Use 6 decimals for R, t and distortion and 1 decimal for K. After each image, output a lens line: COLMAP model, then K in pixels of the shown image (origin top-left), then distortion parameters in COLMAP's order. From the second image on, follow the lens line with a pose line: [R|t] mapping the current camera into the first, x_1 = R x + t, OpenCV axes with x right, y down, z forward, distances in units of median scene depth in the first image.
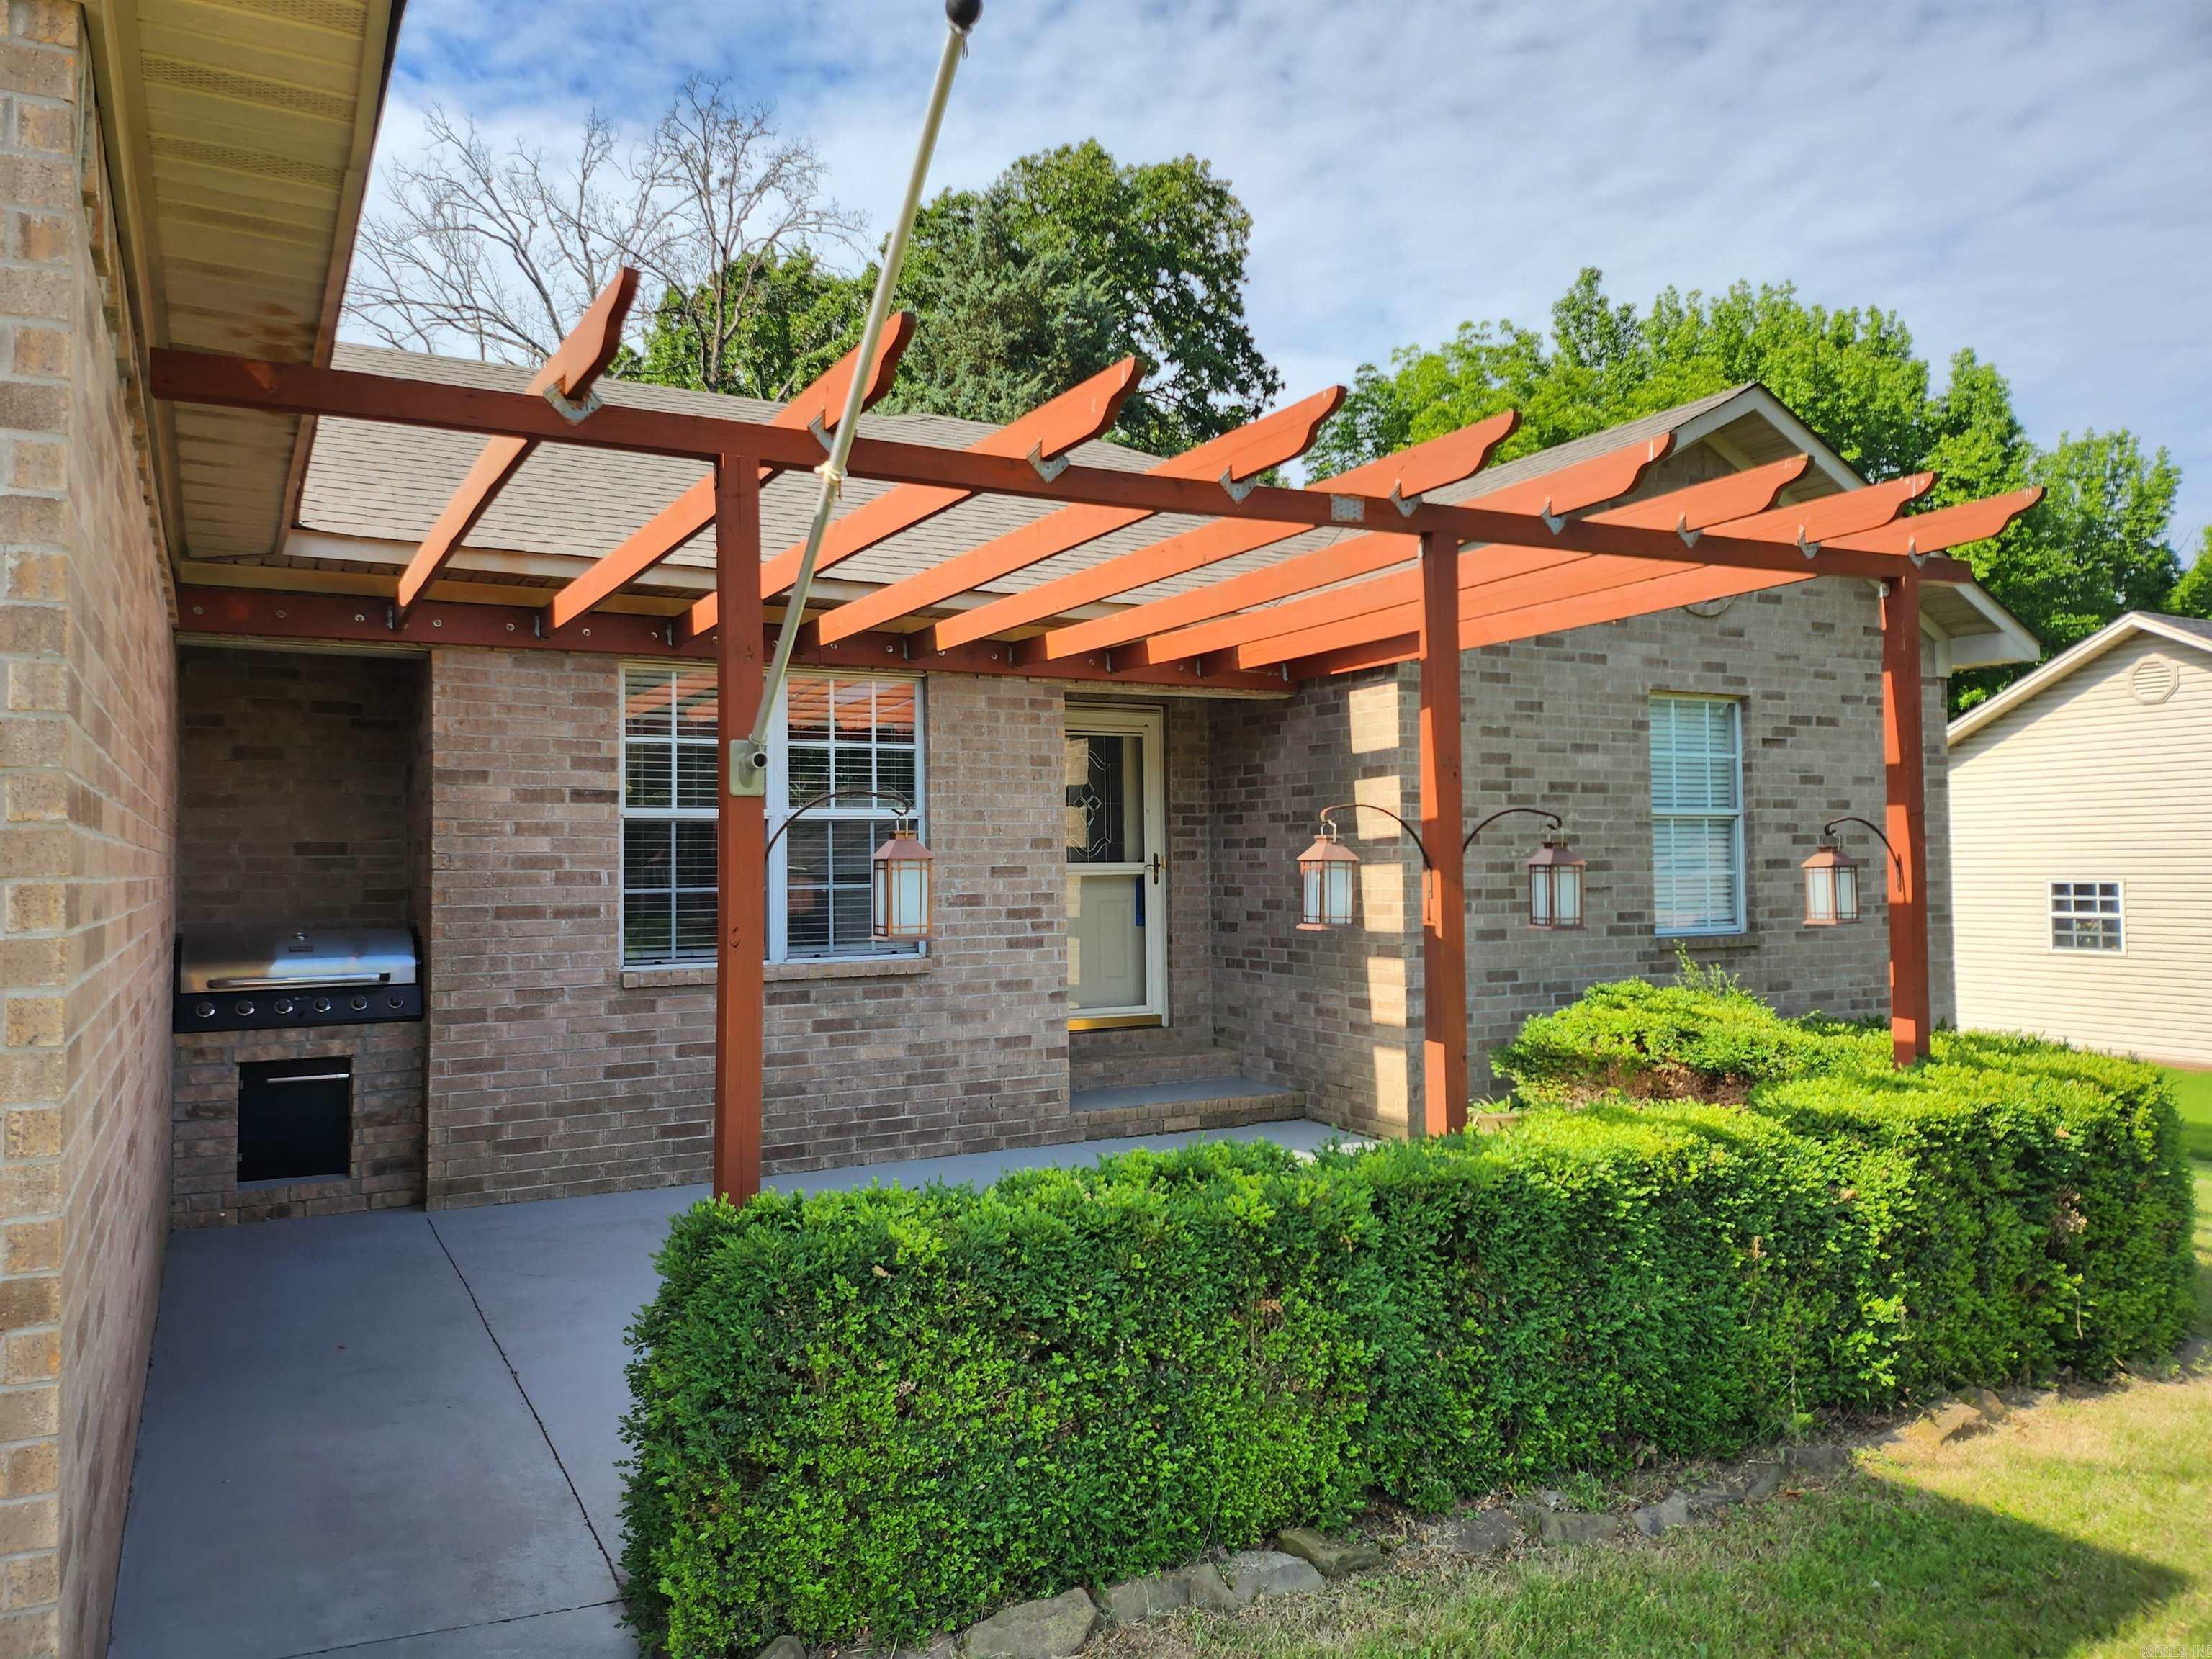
lens RADIAL K [[1617.0, 0, 1092.5], [0, 1617.0, 787.5], [0, 0, 1]] dist [0.082534, -0.103501]
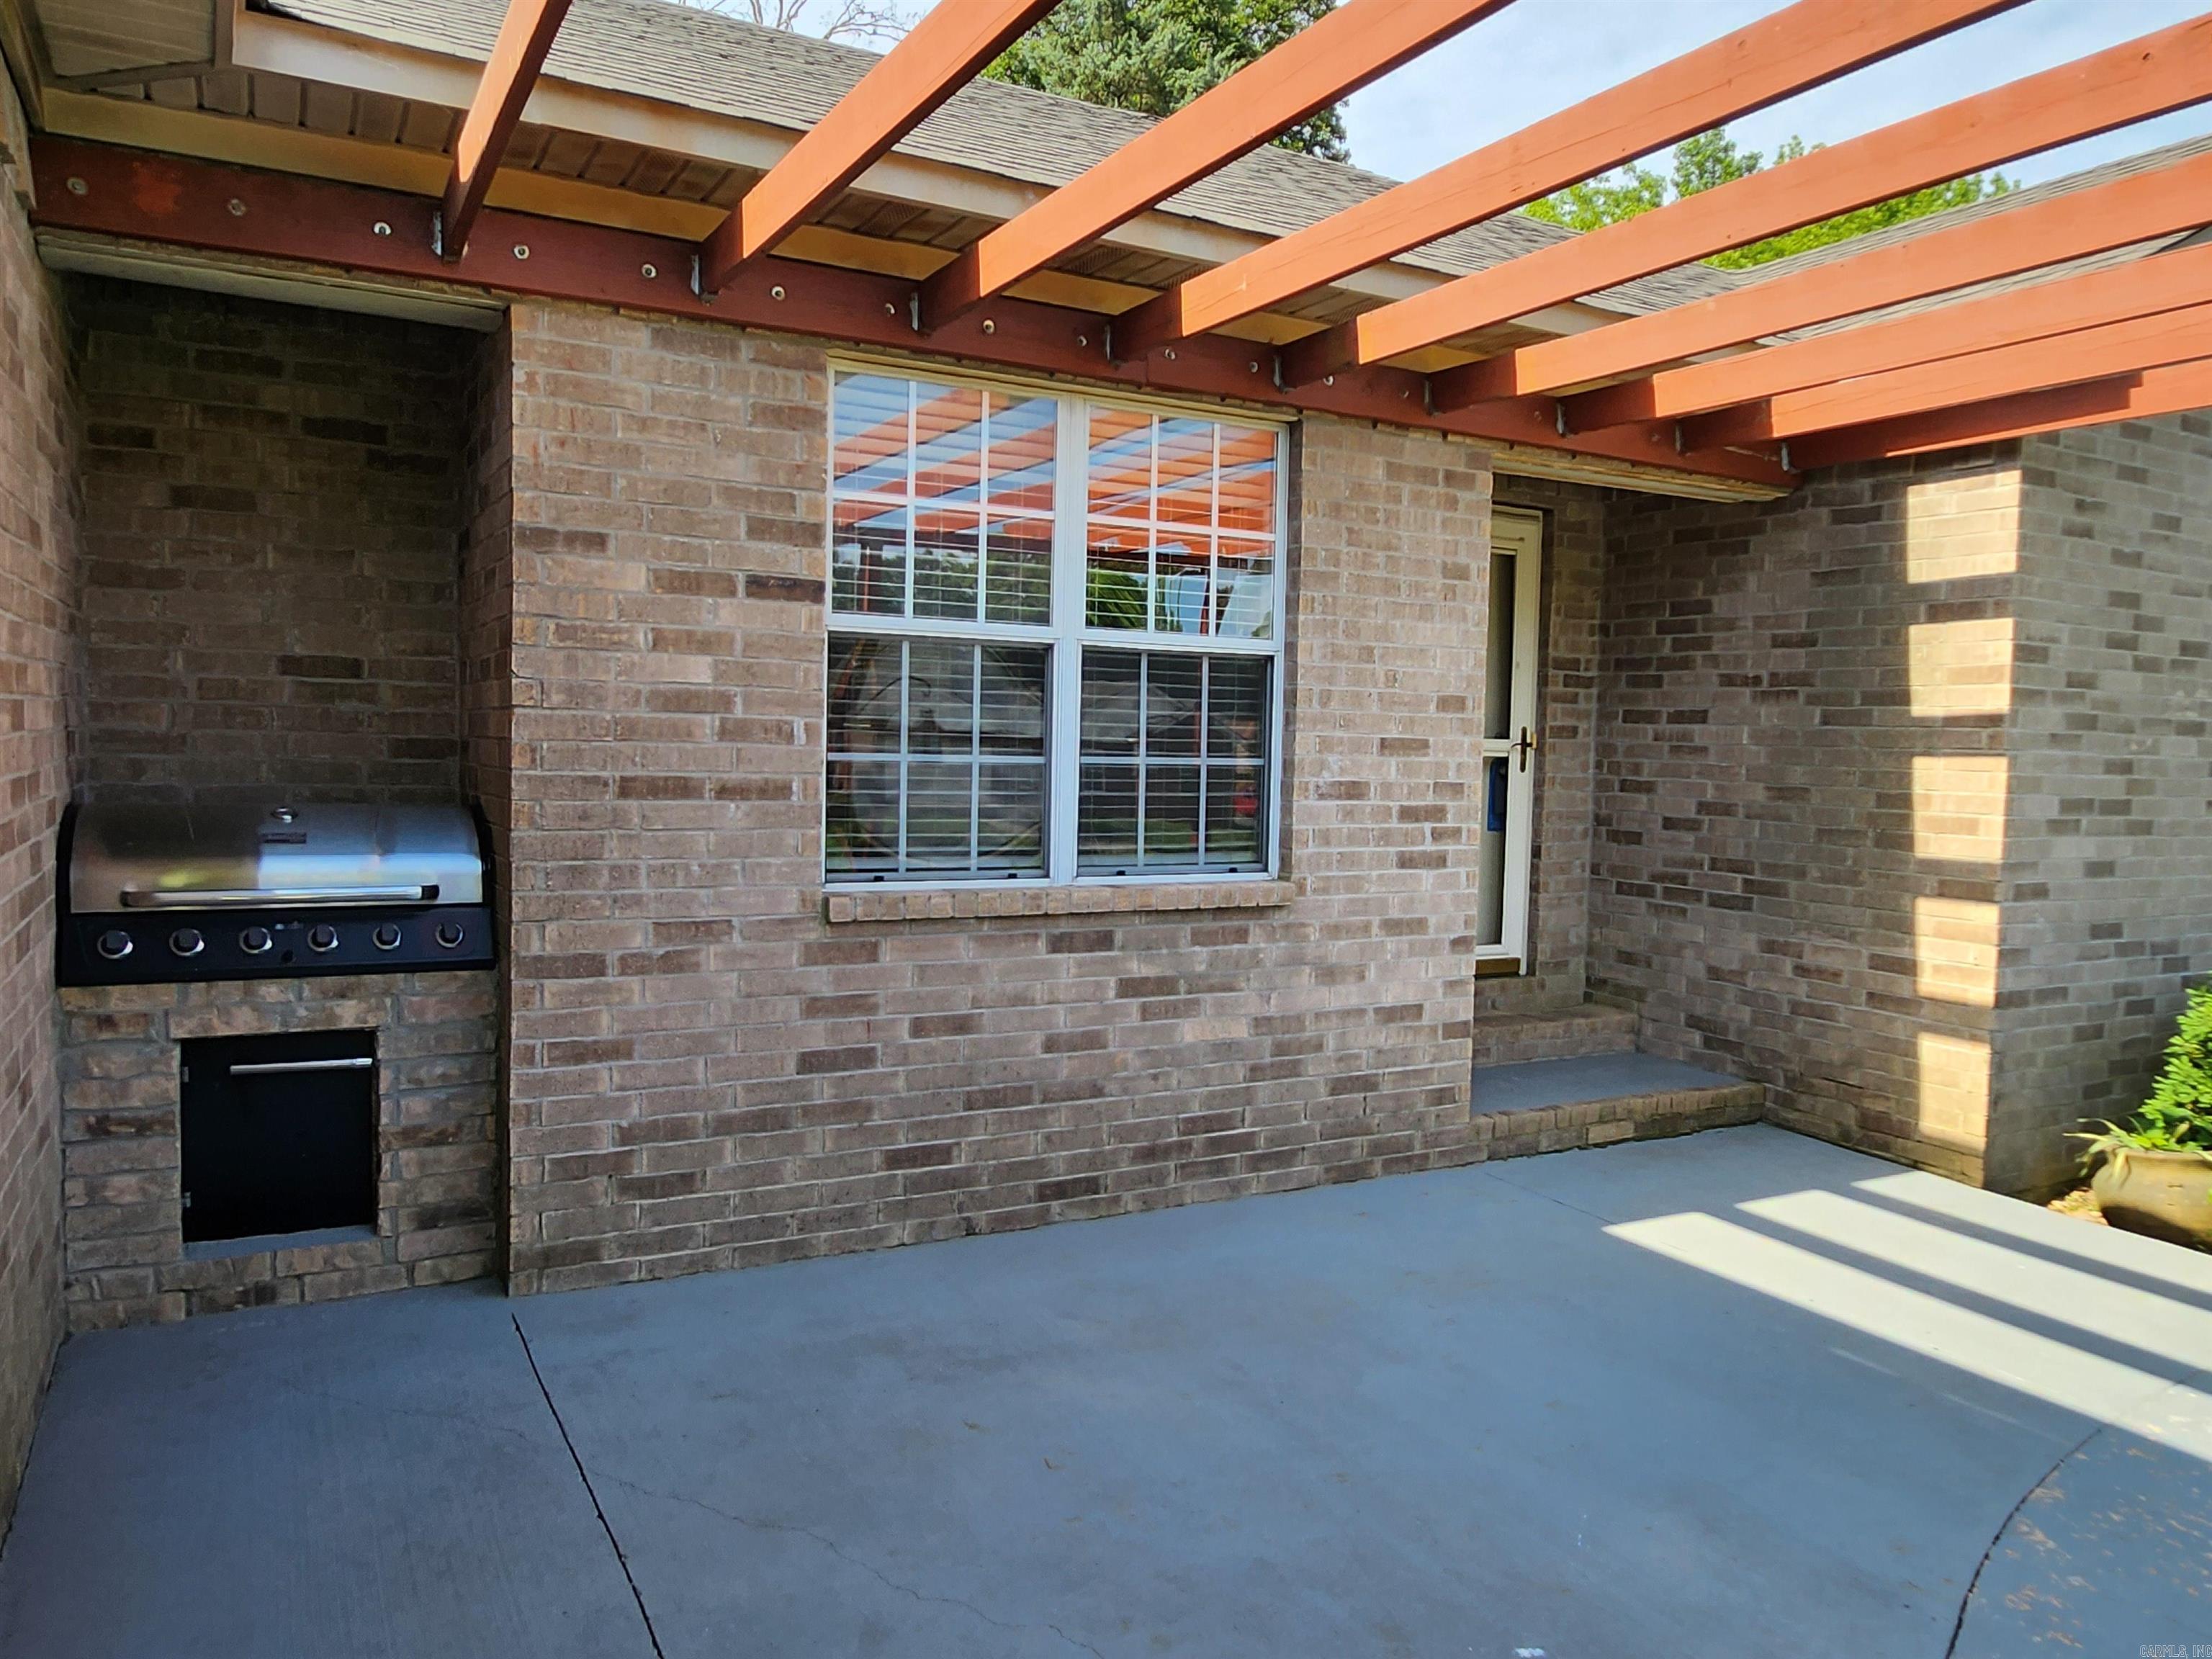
lens RADIAL K [[1571.3, 0, 1086.2], [0, 1571.3, 832.8], [0, 0, 1]] dist [-0.023876, 0.007132]
pose [[0.999350, 0.035764, 0.004500, -0.176151], [-0.036040, 0.993626, 0.106809, 0.024433], [-0.000651, -0.106901, 0.994269, 0.390861]]
